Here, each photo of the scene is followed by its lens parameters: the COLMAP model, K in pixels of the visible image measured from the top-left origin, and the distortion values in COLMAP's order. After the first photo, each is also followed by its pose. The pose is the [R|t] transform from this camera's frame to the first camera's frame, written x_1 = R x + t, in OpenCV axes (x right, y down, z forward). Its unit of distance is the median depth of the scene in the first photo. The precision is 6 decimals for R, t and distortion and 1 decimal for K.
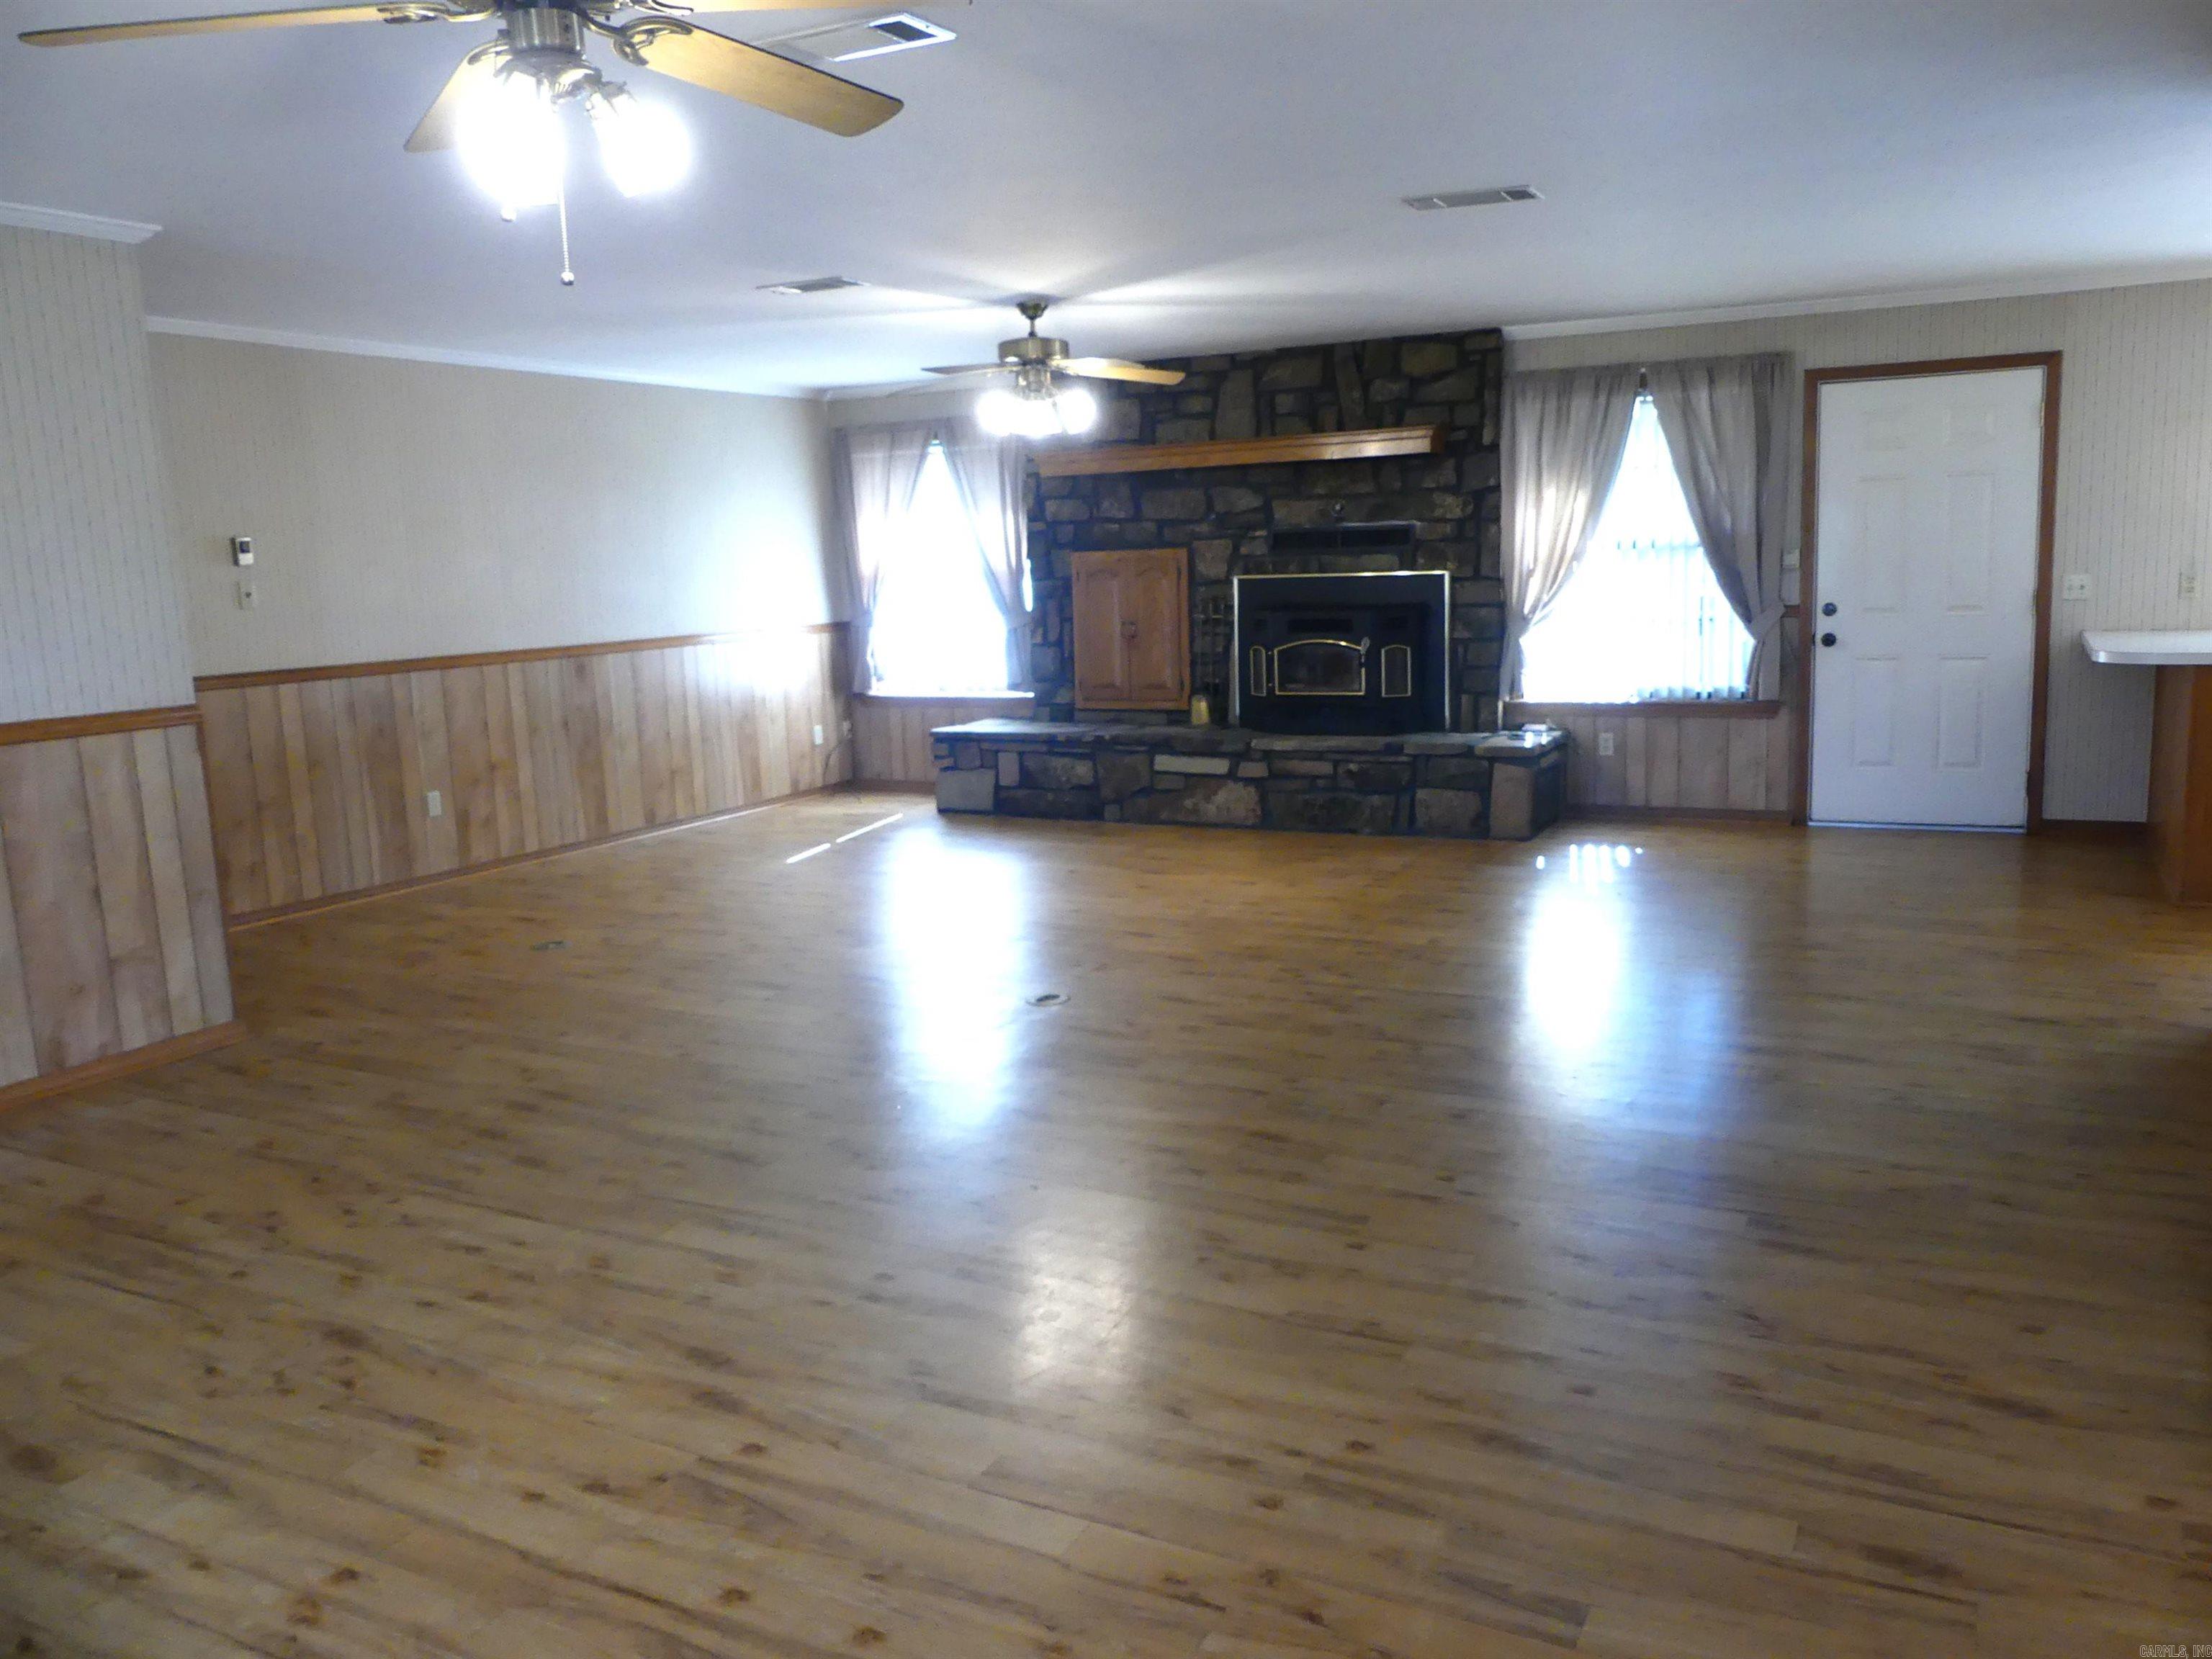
lens RADIAL K [[1675.4, 0, 1126.5], [0, 1675.4, 815.1], [0, 0, 1]] dist [-0.017049, 0.039655]
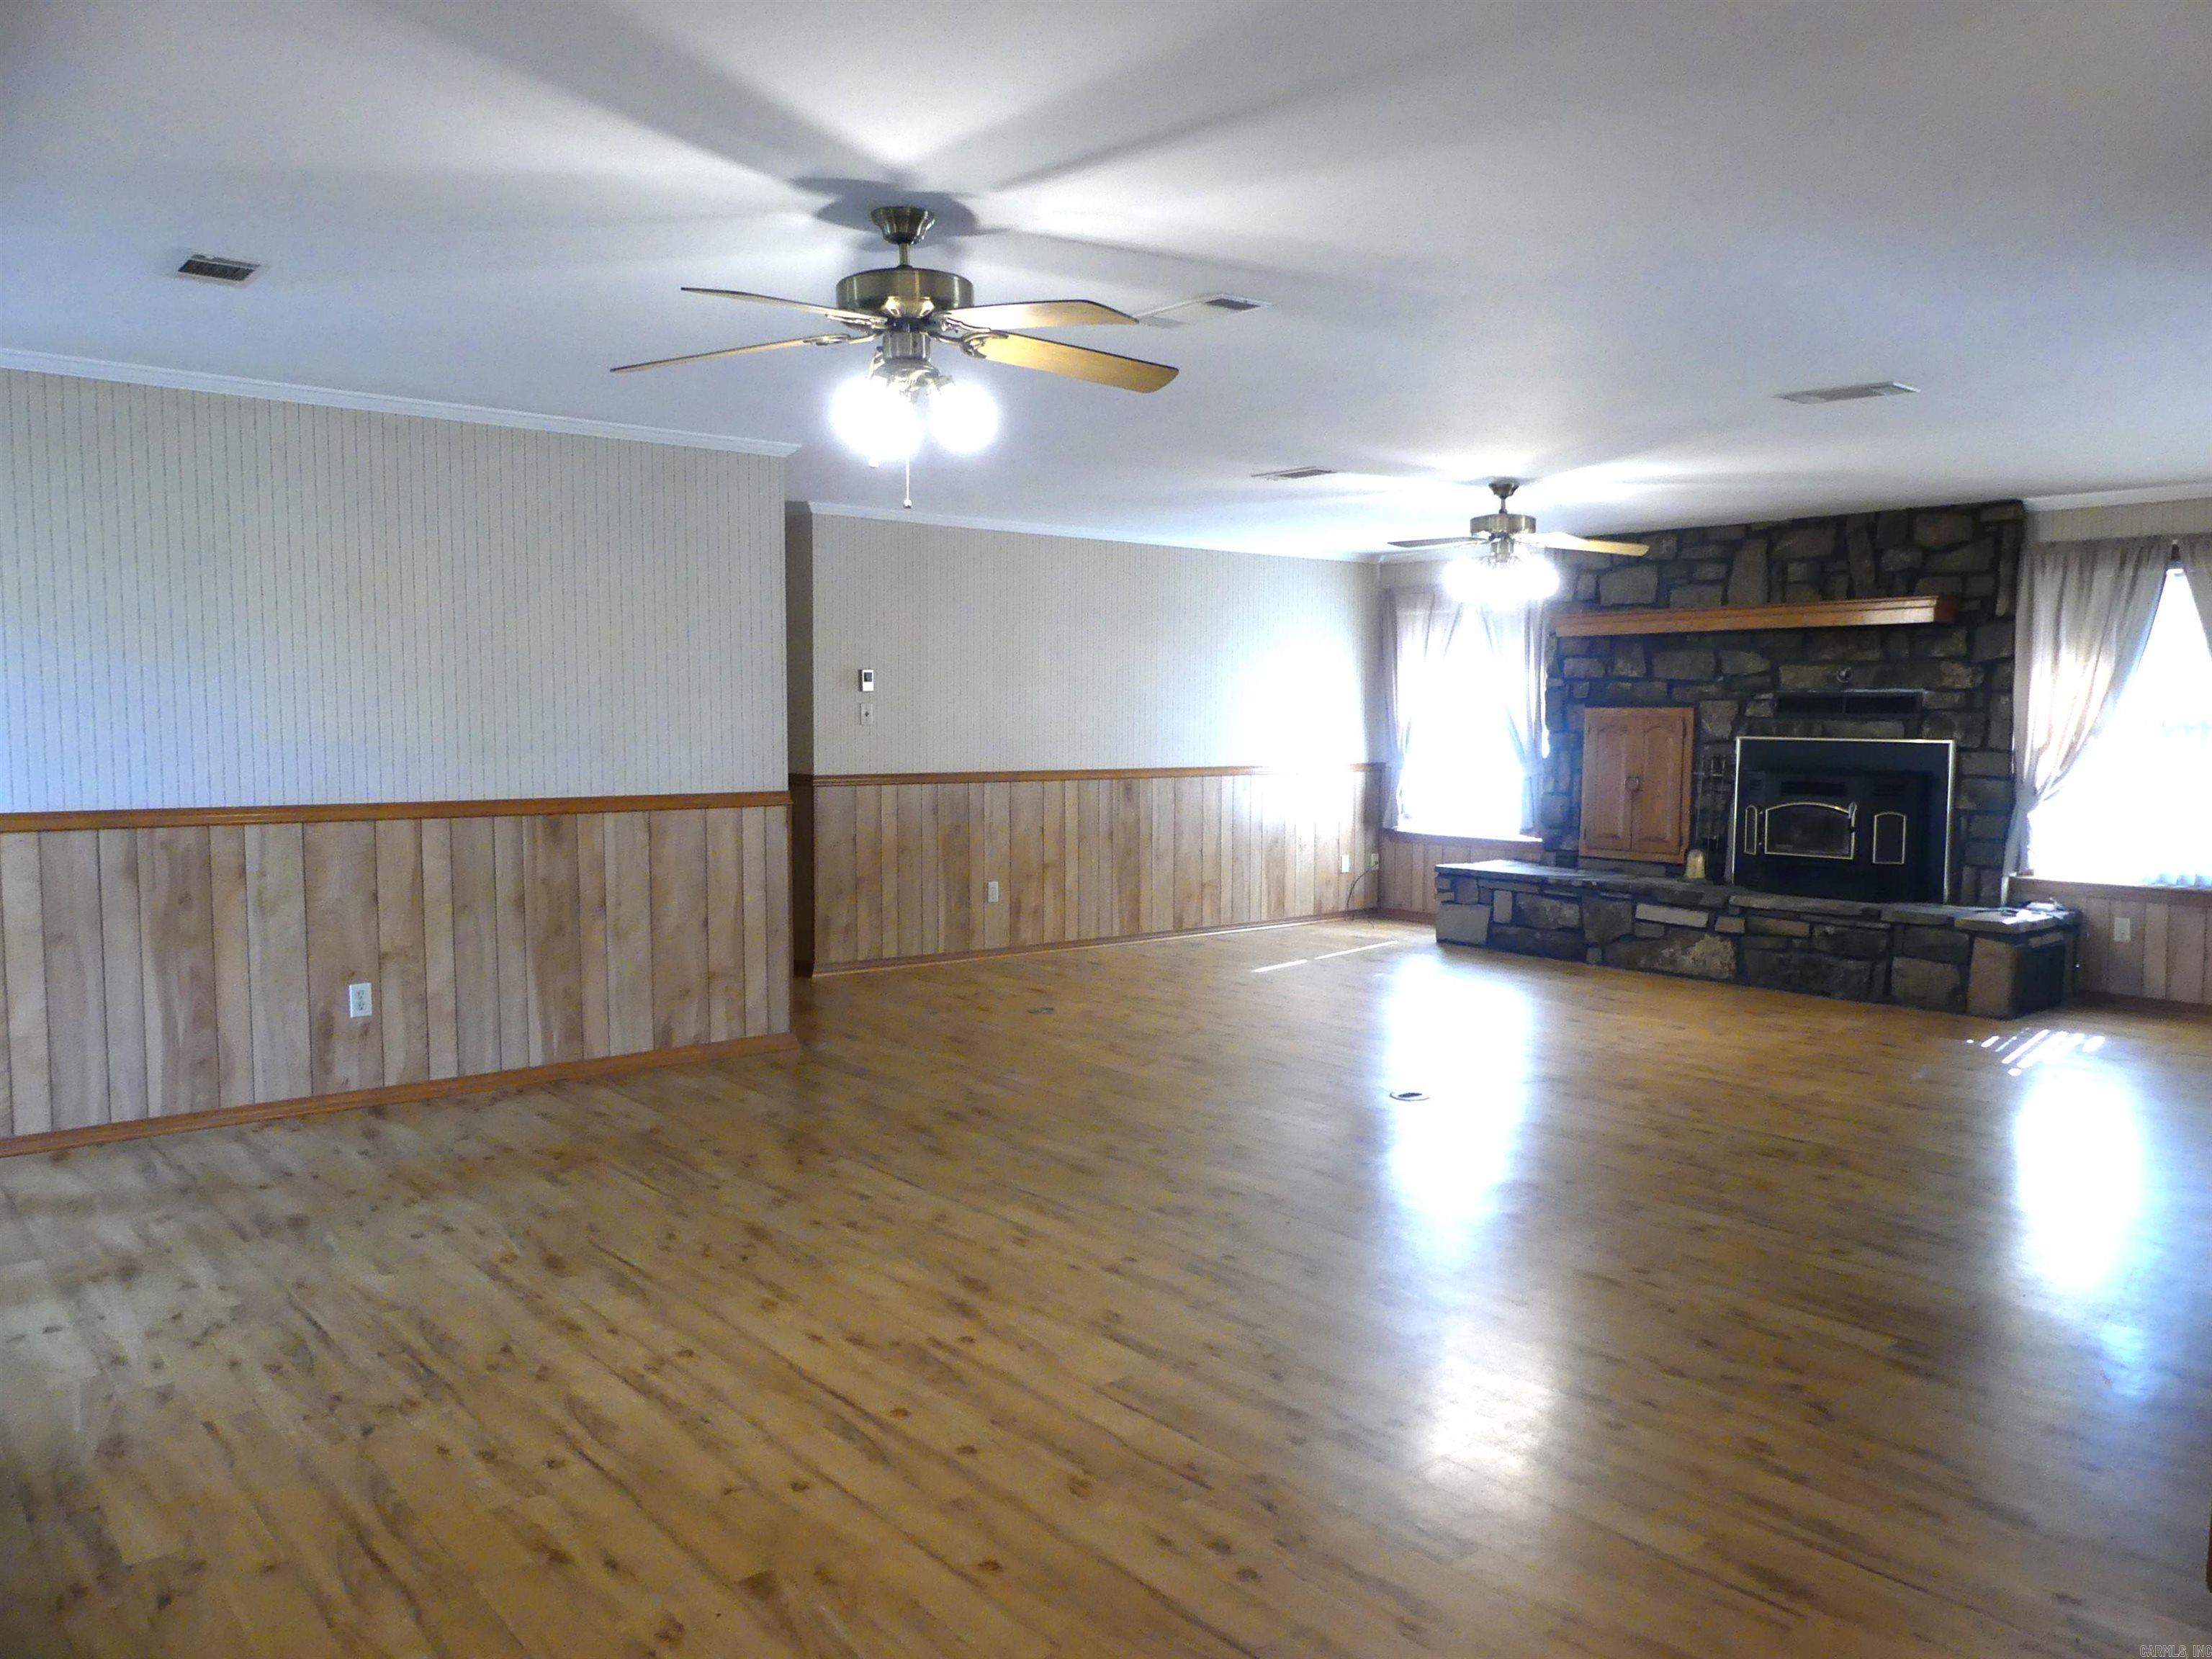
lens RADIAL K [[1675.4, 0, 1154.2], [0, 1675.4, 829.9], [0, 0, 1]] dist [-0.017049, 0.039655]
pose [[0.926672, 0.065506, -0.370118, 0.126973], [-0.094601, 0.993645, -0.060993, 0.010910], [0.363770, 0.091534, 0.926980, -0.079953]]
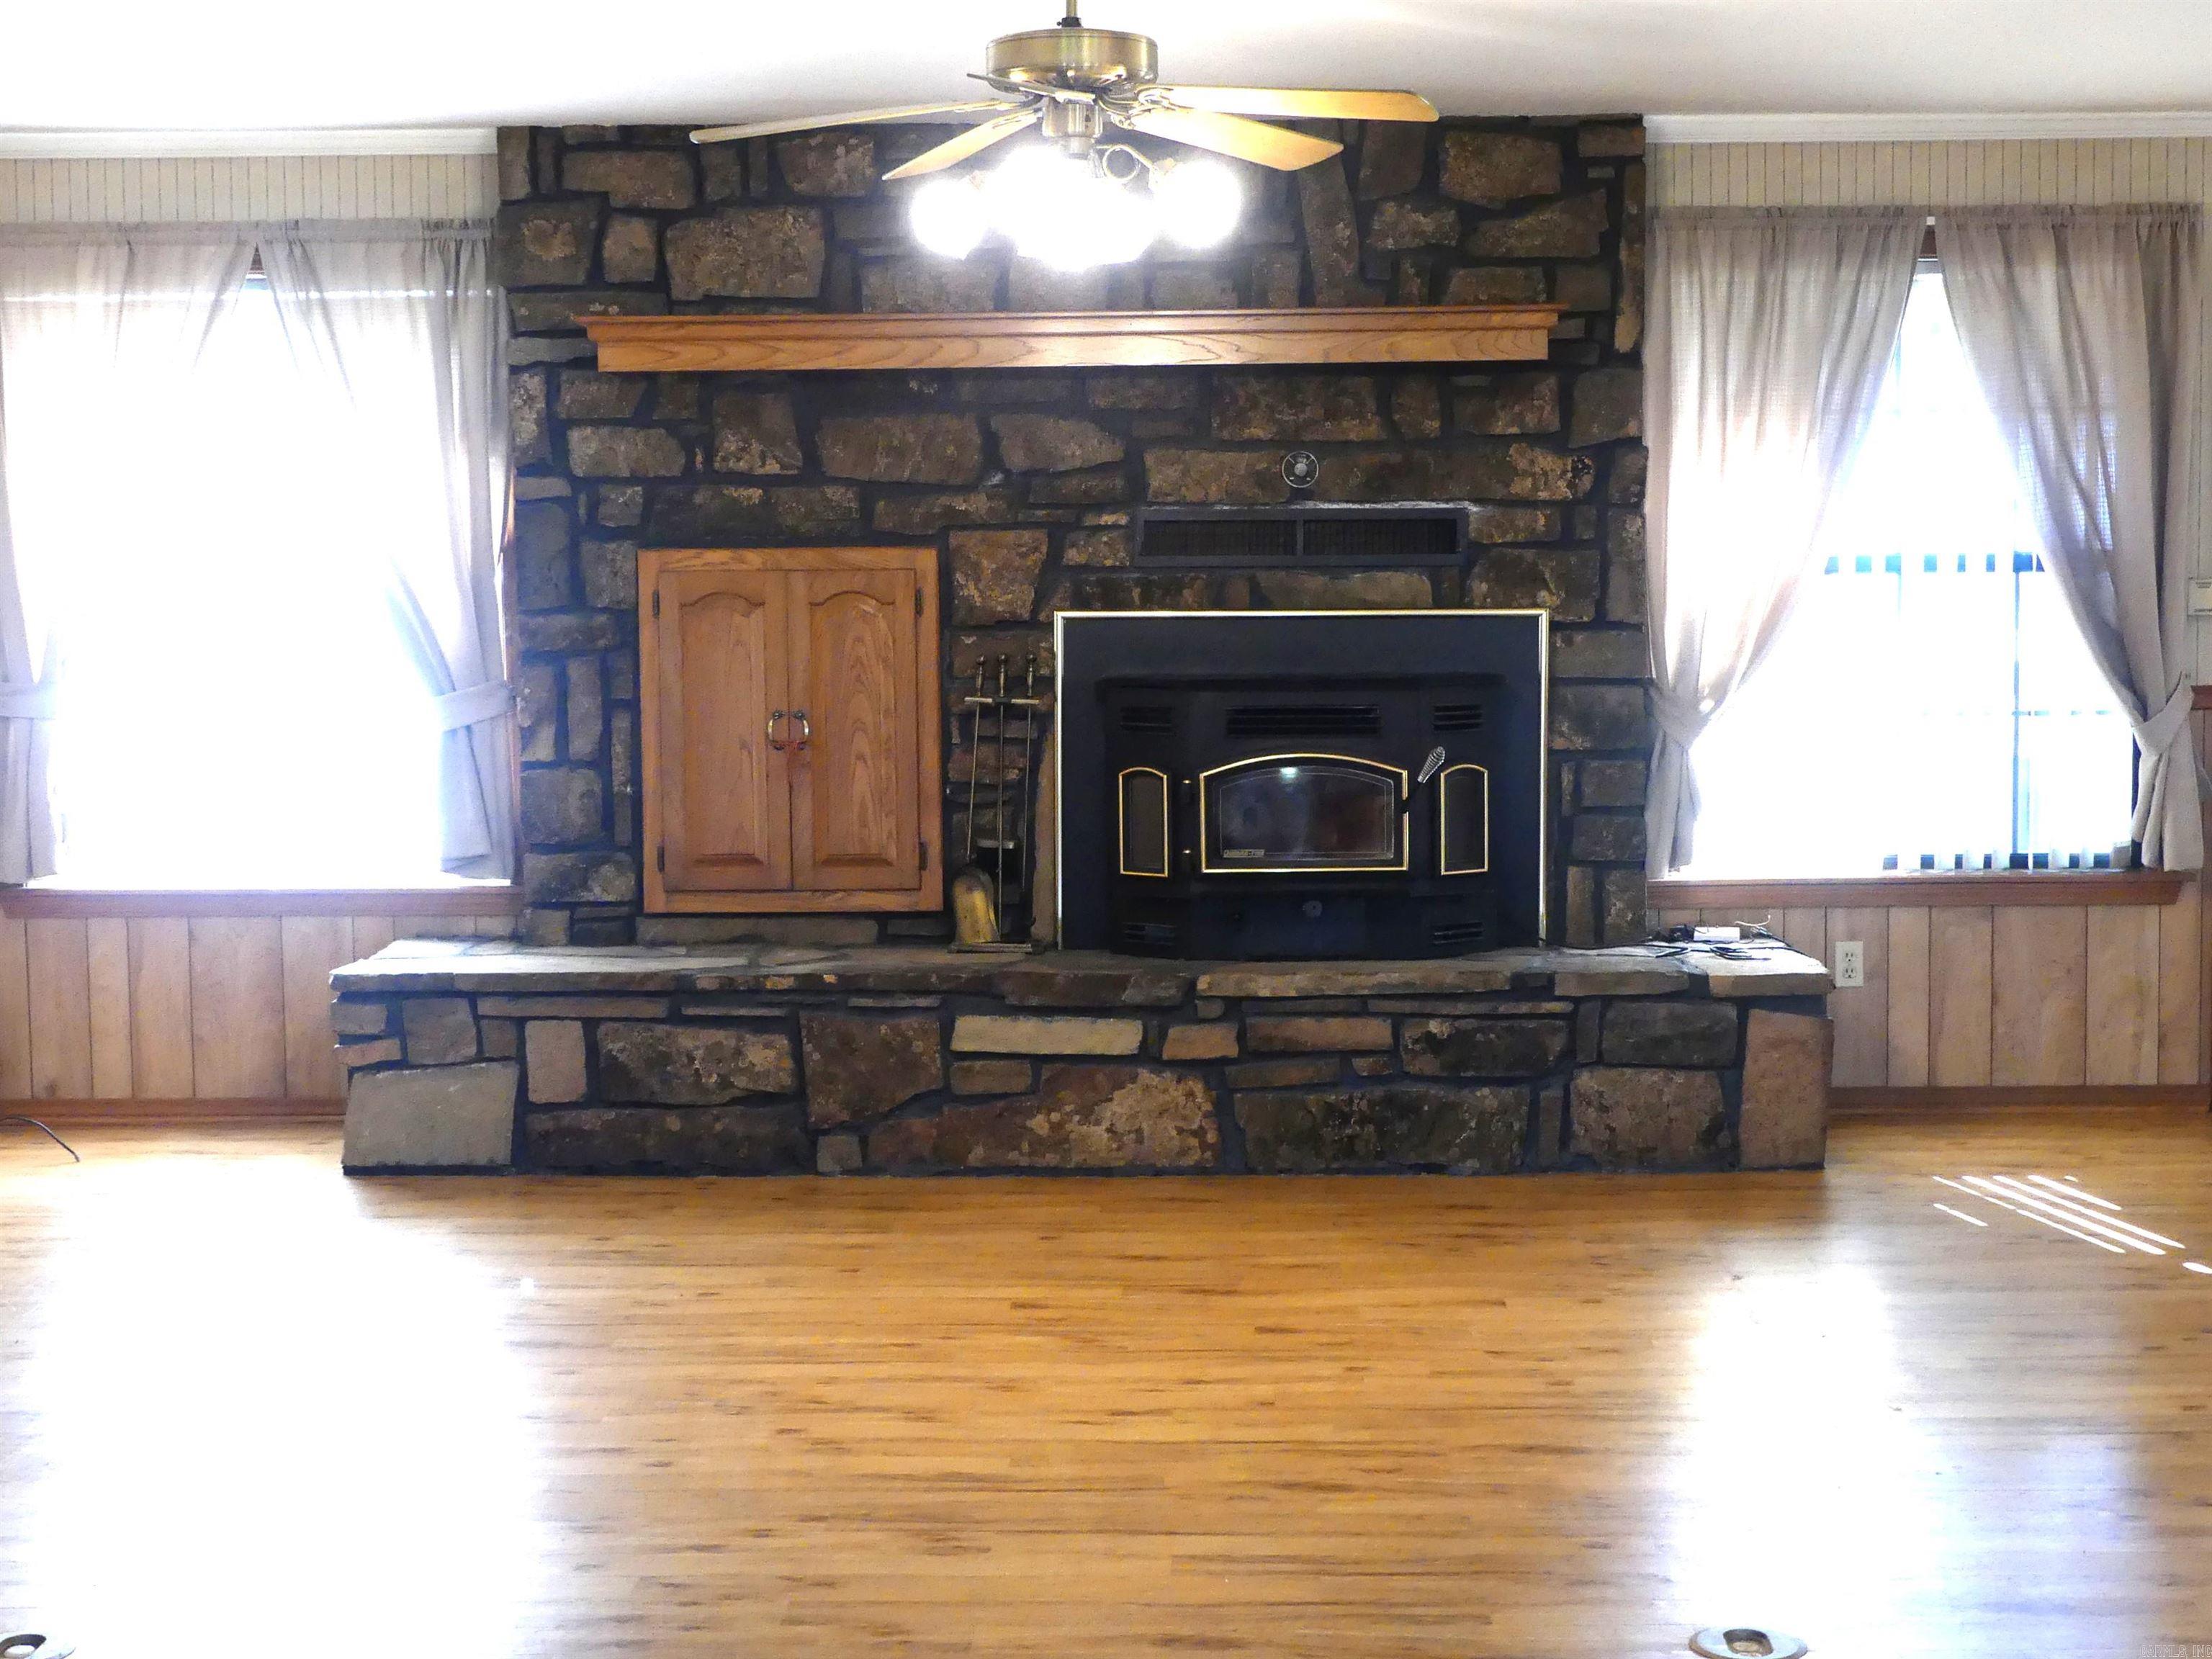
lens RADIAL K [[3292.6, 0, 1123.8], [0, 3292.6, 820.1], [0, 0, 1]] dist [0.017547, 0.000000]
pose [[0.898402, -0.006494, 0.439126, -0.335189], [0.044976, 0.995994, -0.077287, -0.019551], [-0.436865, 0.089185, 0.895095, 0.224490]]
